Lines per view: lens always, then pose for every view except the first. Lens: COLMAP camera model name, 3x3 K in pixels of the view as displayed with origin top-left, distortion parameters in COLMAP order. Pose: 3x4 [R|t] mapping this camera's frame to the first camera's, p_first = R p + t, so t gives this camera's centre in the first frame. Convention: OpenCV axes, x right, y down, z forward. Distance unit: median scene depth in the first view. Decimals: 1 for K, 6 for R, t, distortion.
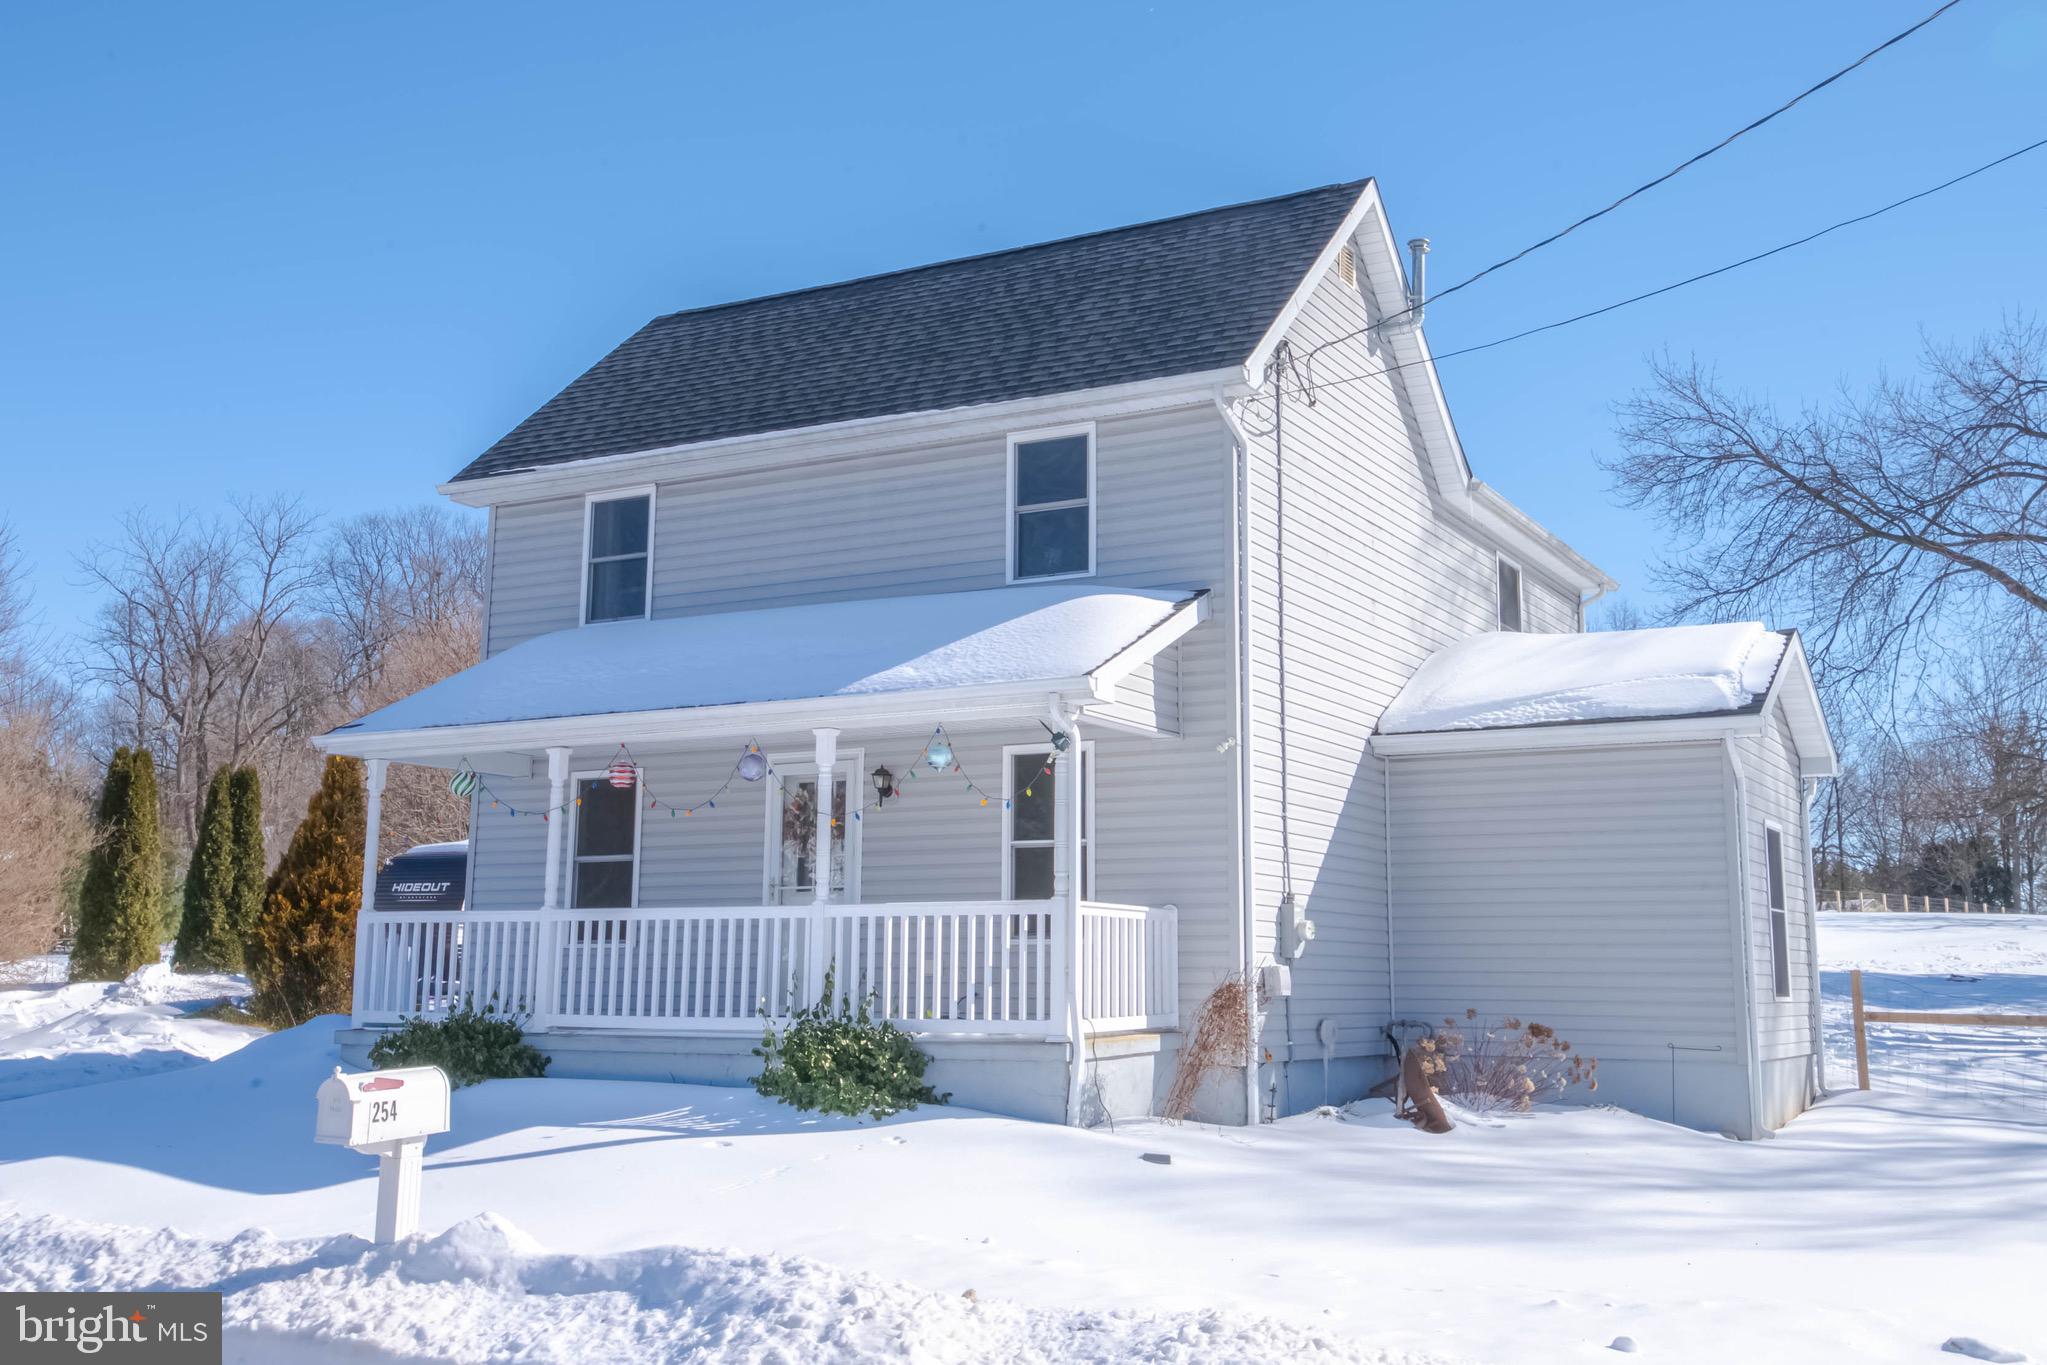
lens RADIAL K [[1822.2, 0, 1172.1], [0, 1822.2, 680.0], [0, 0, 1]] dist [0.065291, -0.158505]
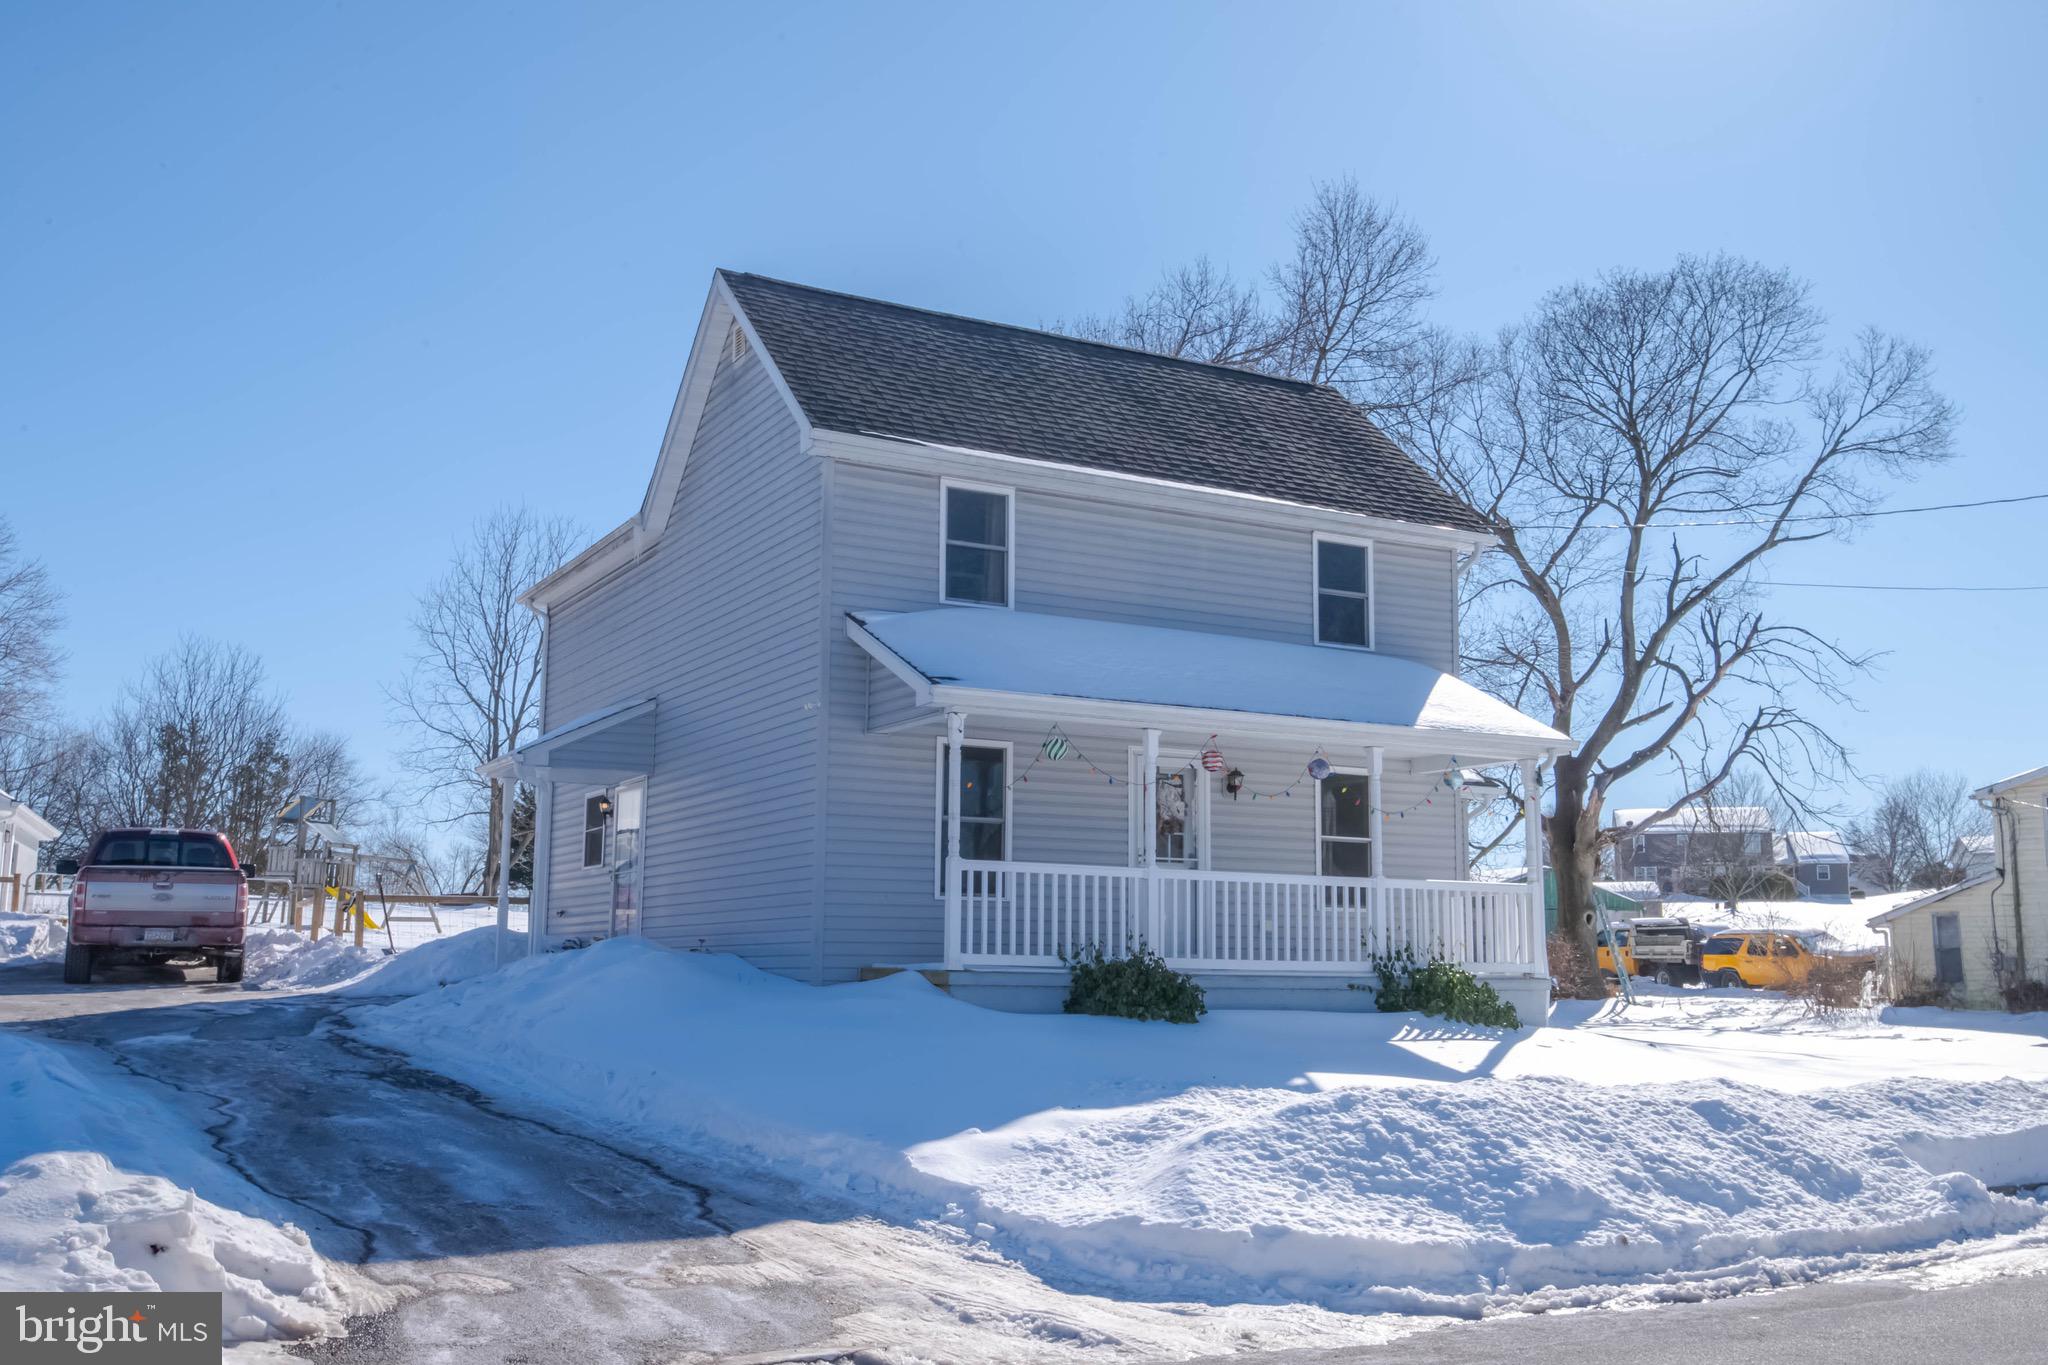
lens RADIAL K [[1808.9, 0, 1026.1], [0, 1808.9, 715.0], [0, 0, 1]] dist [0.049371, -0.000118]
pose [[0.595979, 0.111238, 0.795258, -1.271075], [-0.139722, 0.989617, -0.033715, 0.073680], [-0.790751, -0.091022, 0.605333, 0.352021]]
